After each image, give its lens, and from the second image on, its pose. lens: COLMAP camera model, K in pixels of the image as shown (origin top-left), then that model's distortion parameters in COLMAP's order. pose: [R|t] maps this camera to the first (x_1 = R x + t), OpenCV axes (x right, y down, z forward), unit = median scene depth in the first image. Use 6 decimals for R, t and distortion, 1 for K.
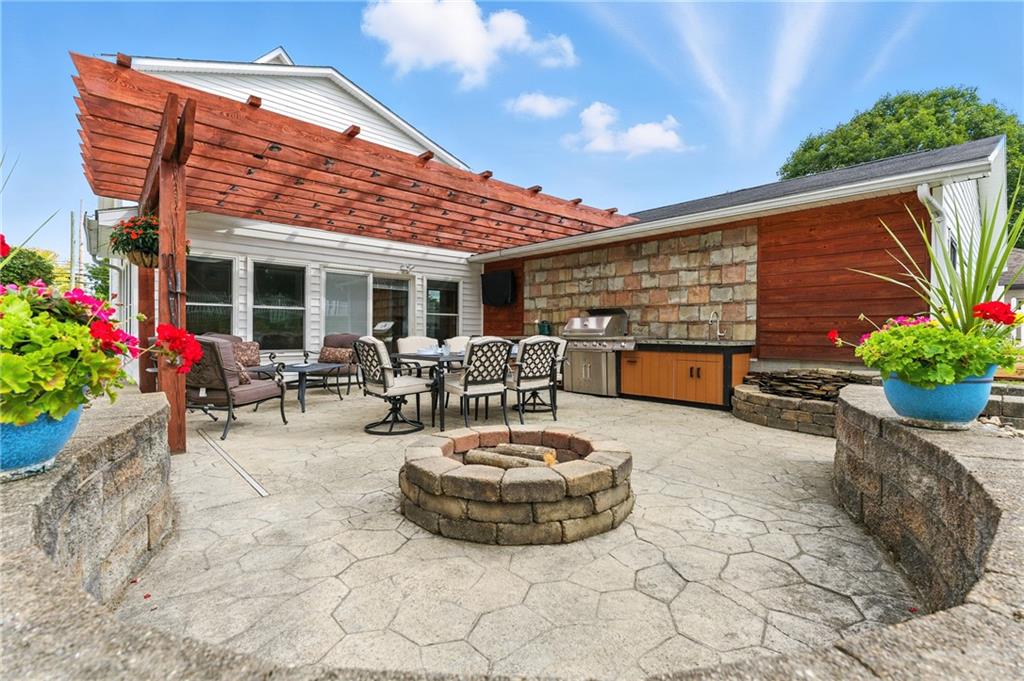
lens RADIAL K [[472.3, 0, 512.0], [0, 472.3, 340.5], [0, 0, 1]] dist [0.019064, -0.000528]
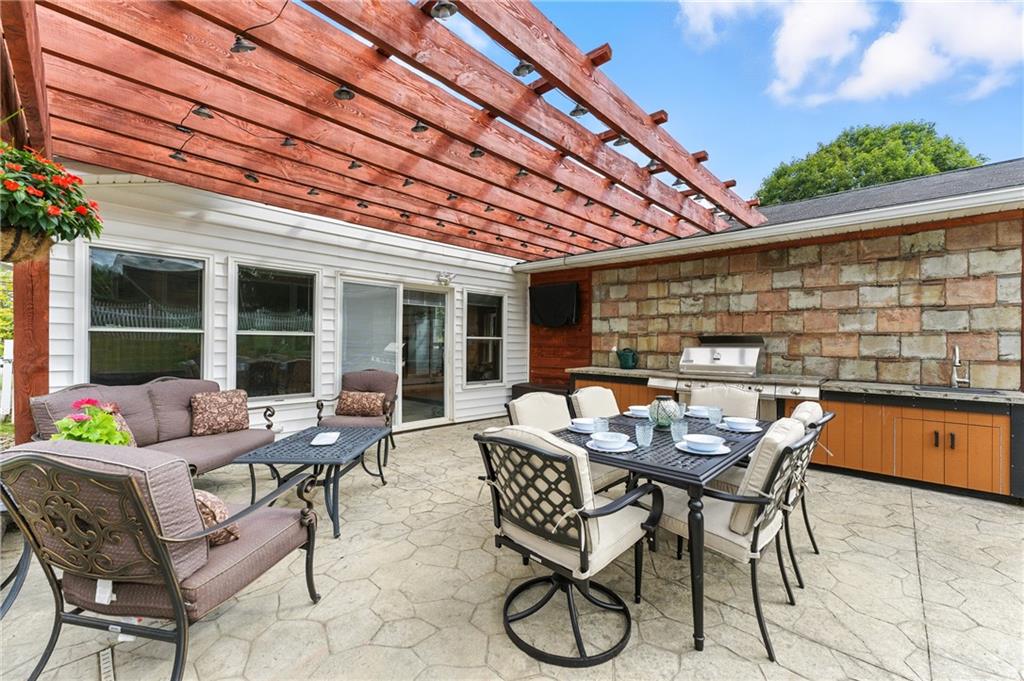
lens RADIAL K [[426.1, 0, 512.0], [0, 426.1, 340.5], [0, 0, 1]] dist [-0.000226, 0.016155]
pose [[0.996262, 0.003254, 0.086319, -0.210293], [-0.001629, 0.999820, -0.018894, -0.047575], [-0.086365, 0.018683, 0.996088, 0.367526]]
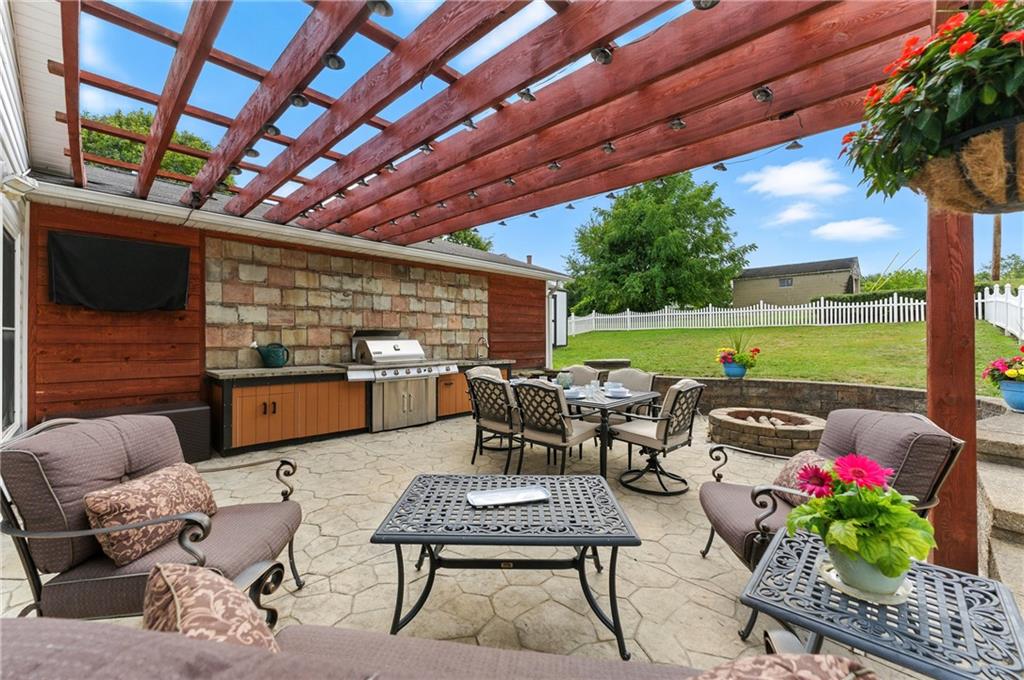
lens RADIAL K [[420.9, 0, 513.3], [0, 420.9, 335.1], [0, 0, 1]] dist [0.001064, 0.000432]
pose [[-0.061729, -0.003715, 0.998086, -0.621034], [0.014516, 0.999884, 0.004620, -0.059188], [-0.997987, 0.014773, -0.061668, 0.821316]]
